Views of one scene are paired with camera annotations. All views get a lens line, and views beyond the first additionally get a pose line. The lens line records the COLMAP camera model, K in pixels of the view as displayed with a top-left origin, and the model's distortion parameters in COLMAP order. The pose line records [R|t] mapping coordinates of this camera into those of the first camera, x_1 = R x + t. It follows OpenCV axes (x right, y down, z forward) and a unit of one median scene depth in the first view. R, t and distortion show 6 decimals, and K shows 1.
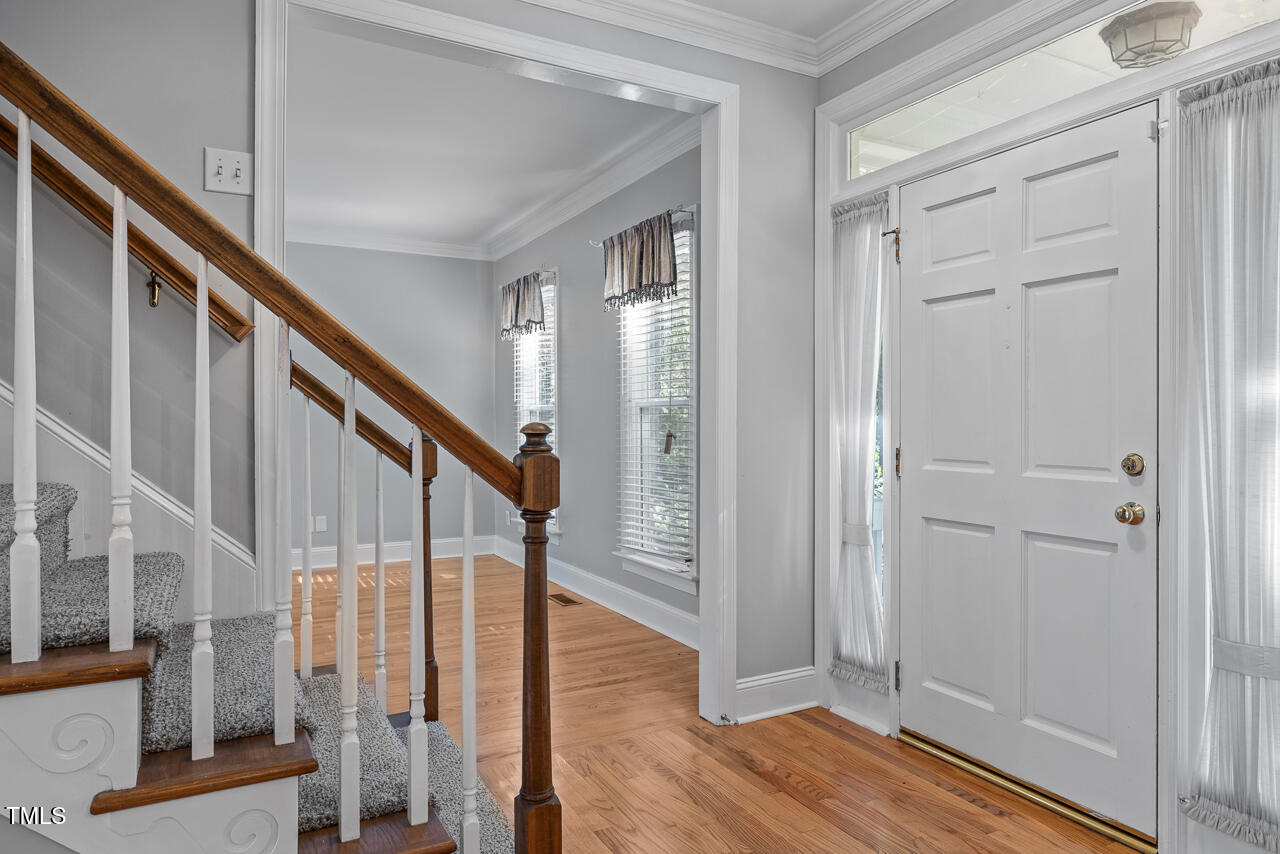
lens RADIAL K [[801.4, 0, 640.9], [0, 801.4, 424.7], [0, 0, 1]] dist [-0.002765, -0.000127]
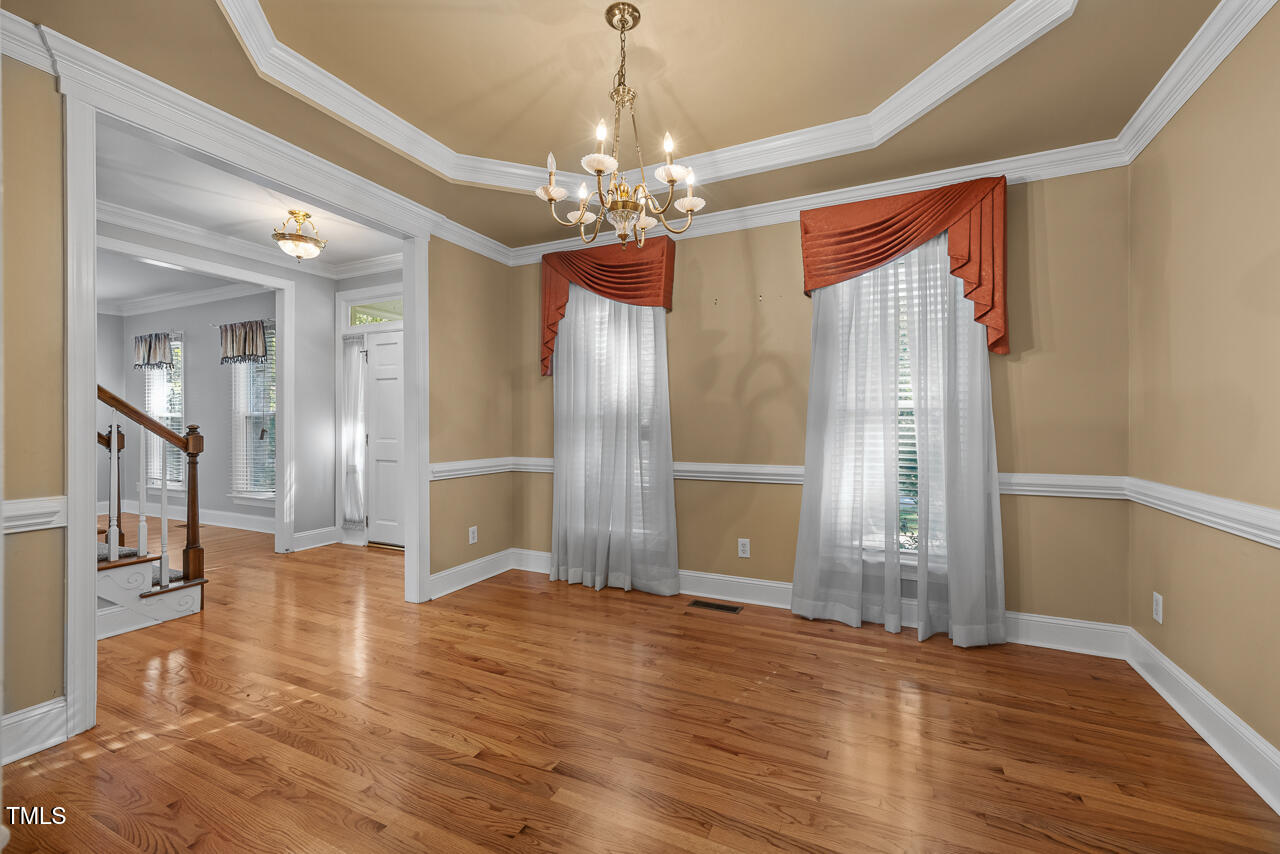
lens RADIAL K [[519.0, 0, 647.0], [0, 519.0, 425.0], [0, 0, 1]] dist [0.004475, -0.000074]
pose [[0.801113, -0.002144, 0.598510, 0.034220], [0.002771, 0.999996, -0.000128, 0.001620], [-0.598507, 0.001761, 0.801115, -0.814600]]
